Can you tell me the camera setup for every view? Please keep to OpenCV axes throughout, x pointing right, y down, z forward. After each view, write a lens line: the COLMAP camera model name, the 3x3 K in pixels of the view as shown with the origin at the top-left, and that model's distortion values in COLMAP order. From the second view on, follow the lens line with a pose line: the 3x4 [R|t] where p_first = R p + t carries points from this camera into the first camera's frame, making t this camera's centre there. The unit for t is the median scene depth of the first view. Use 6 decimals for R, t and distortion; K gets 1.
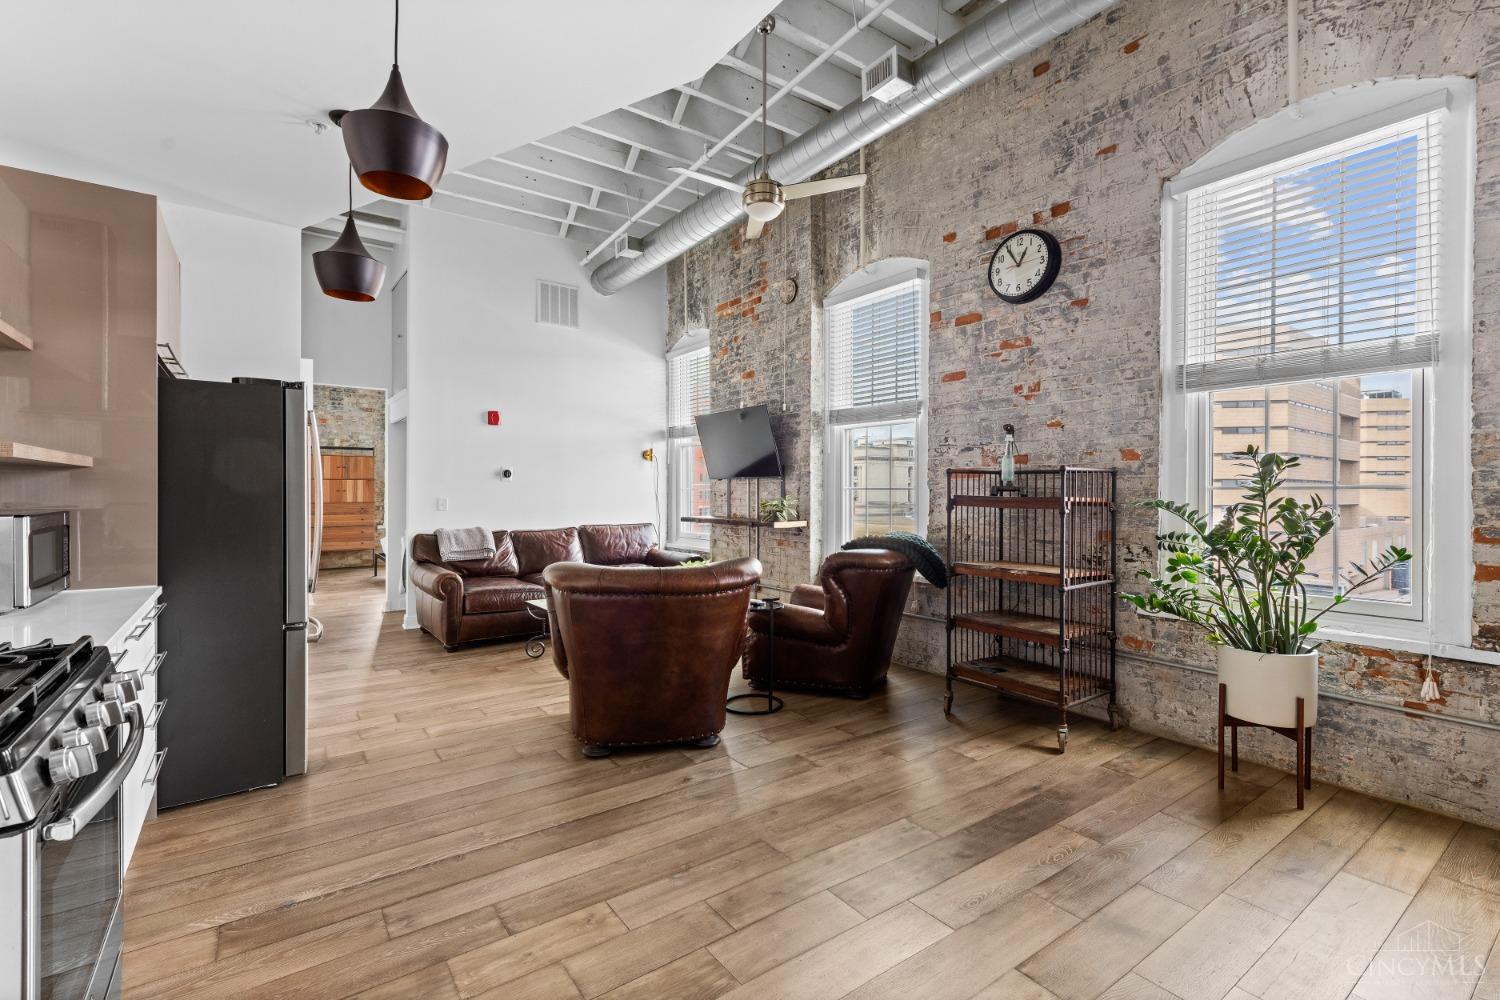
lens RADIAL K [[656.2, 0, 791.6], [0, 656.2, 492.2], [0, 0, 1]] dist [0.005676, -0.000097]
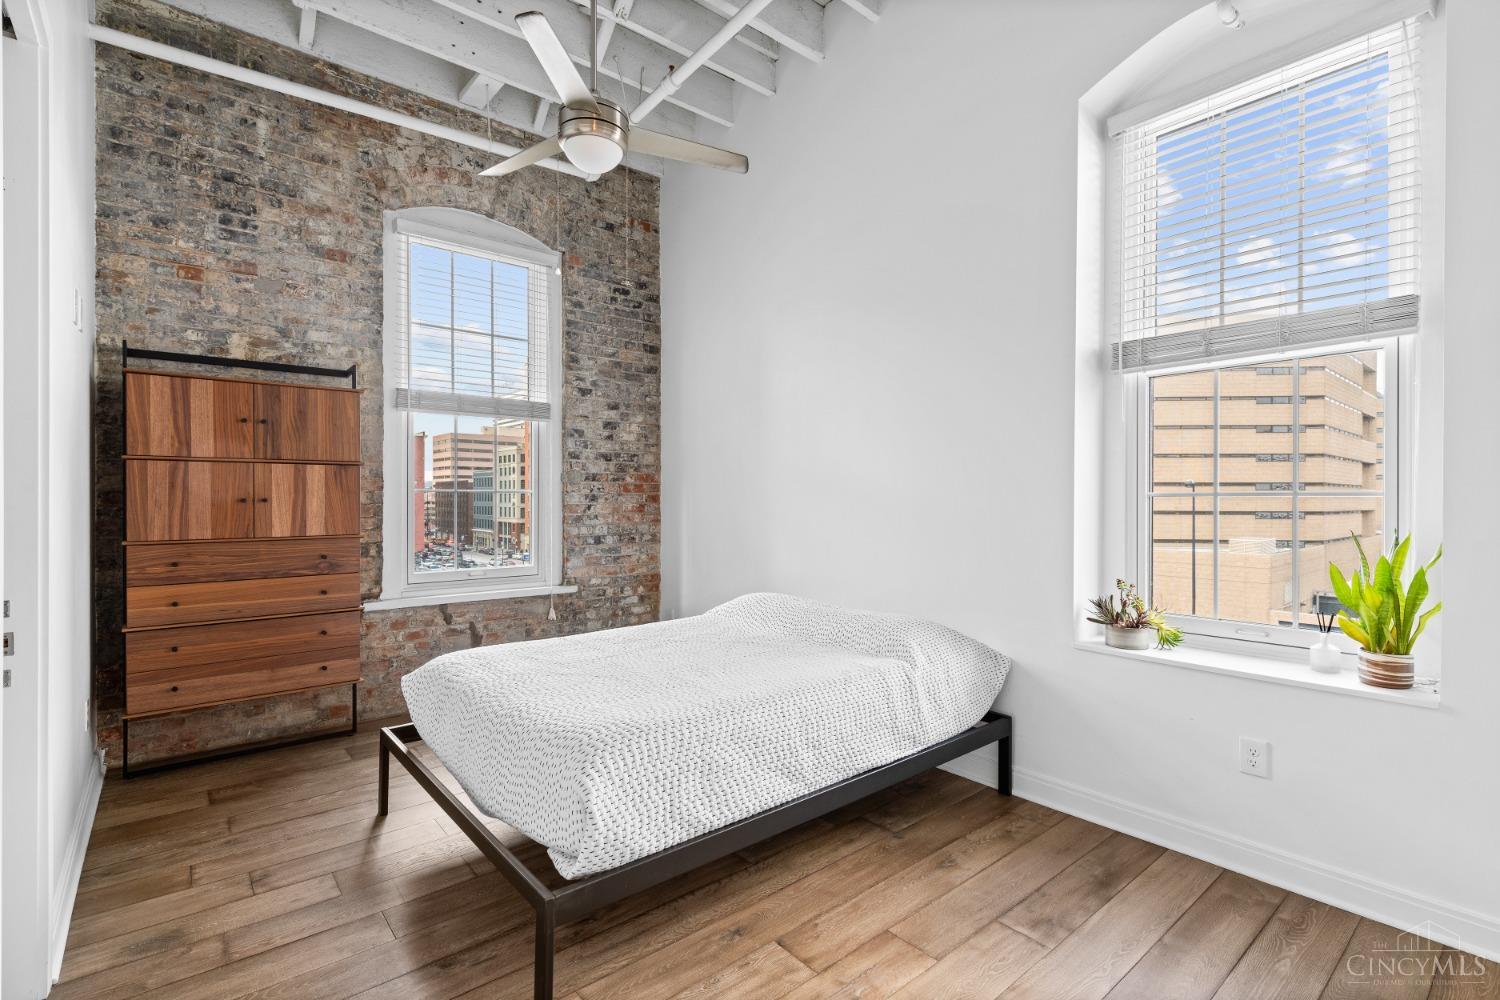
lens RADIAL K [[671.8, 0, 745.4], [0, 671.8, 501.0], [0, 0, 1]] dist [0.011292, -0.002722]
pose [[0.999598, -0.001747, 0.028284, -0.772198], [0.001637, 0.999991, 0.003934, -0.004060], [-0.028291, -0.003886, 0.999592, 1.130075]]
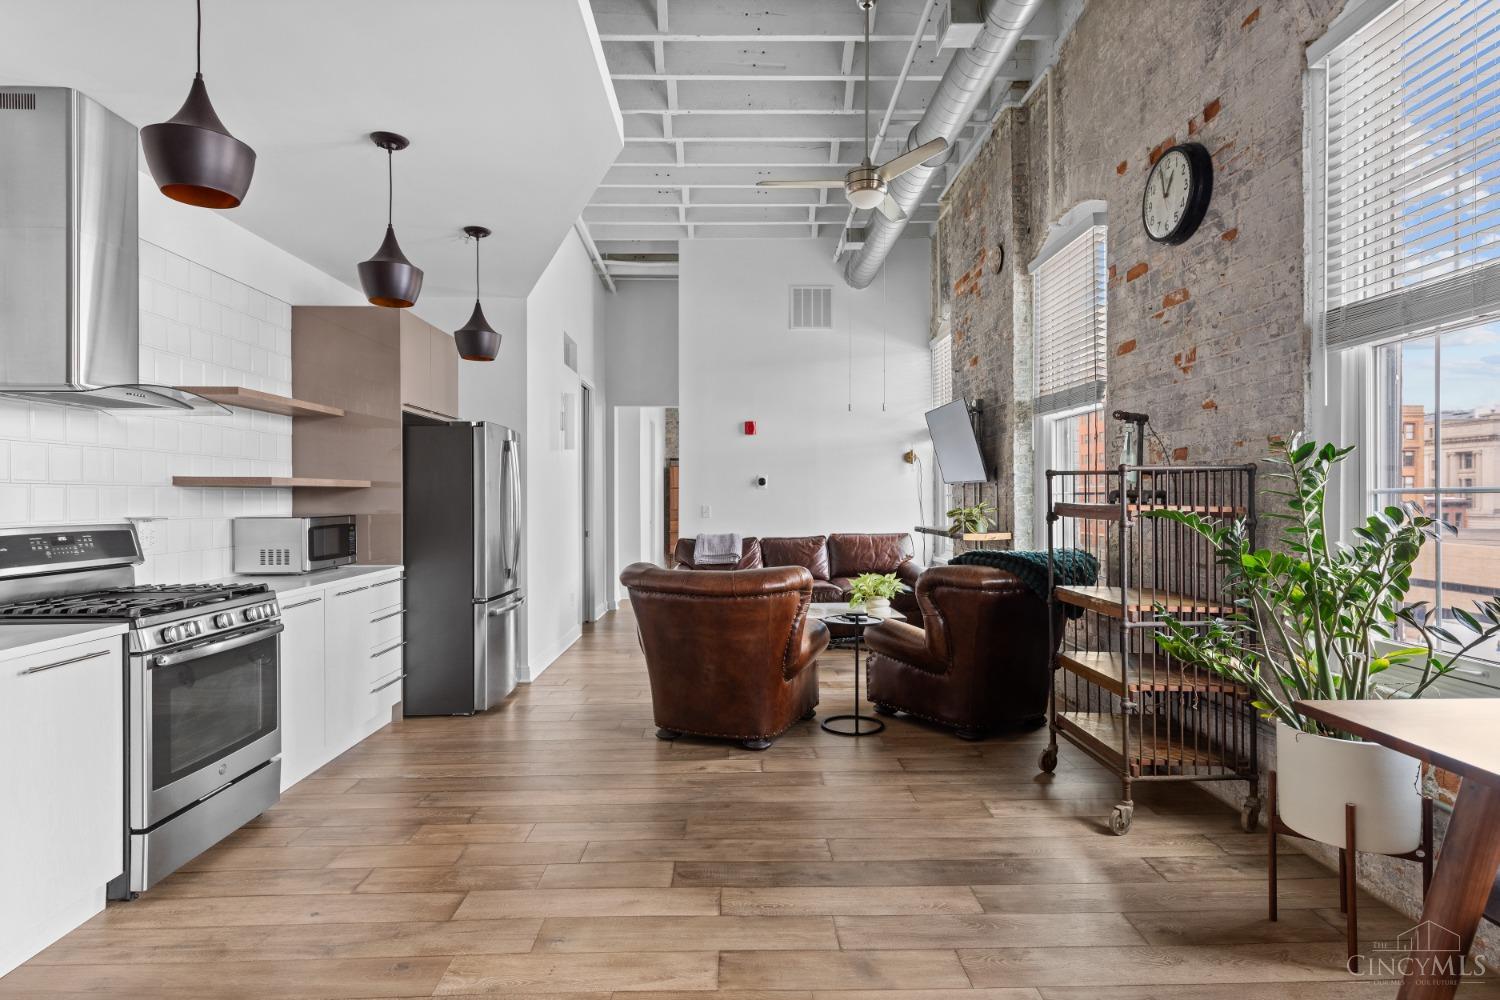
lens RADIAL K [[798.5, 0, 775.3], [0, 798.5, 490.4], [0, 0, 1]] dist [0.010774, -0.005263]
pose [[0.818885, -0.011955, -0.573833, 0.362607], [0.007096, 0.999918, -0.010705, -0.001614], [0.573914, 0.004695, 0.818902, -0.002918]]
